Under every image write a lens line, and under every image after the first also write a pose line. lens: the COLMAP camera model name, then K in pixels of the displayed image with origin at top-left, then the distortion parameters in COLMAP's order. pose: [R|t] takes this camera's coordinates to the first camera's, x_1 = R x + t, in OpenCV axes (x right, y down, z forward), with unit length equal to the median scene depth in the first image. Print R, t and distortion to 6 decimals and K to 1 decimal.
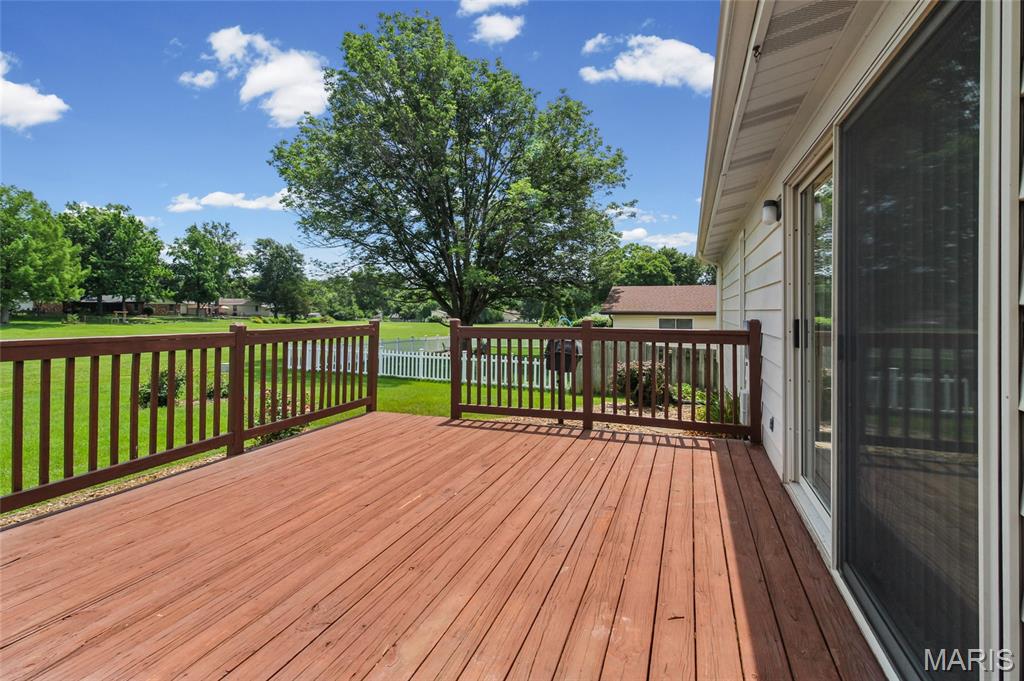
lens RADIAL K [[462.7, 0, 511.6], [0, 462.7, 313.0], [0, 0, 1]] dist [0.001907, 0.000253]
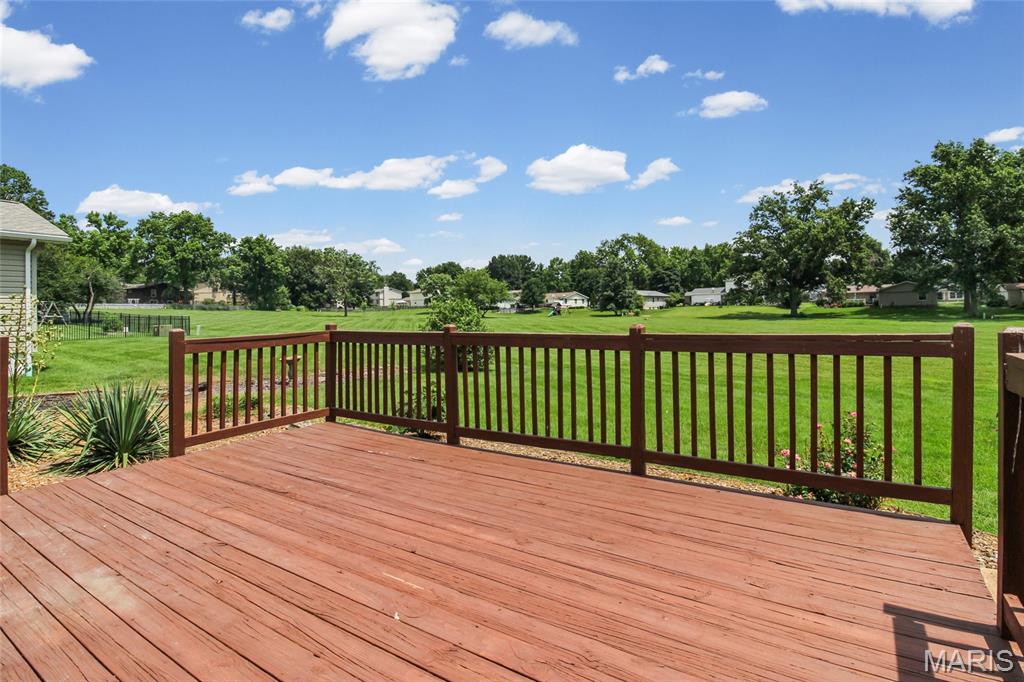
lens RADIAL K [[486.0, 0, 522.0], [0, 486.0, 313.9], [0, 0, 1]] dist [0.001273, -0.012534]
pose [[-0.189373, 0.002047, -0.981903, 0.522579], [0.016872, 0.999857, -0.001170, -0.000972], [0.981760, -0.016788, -0.189380, 1.441834]]
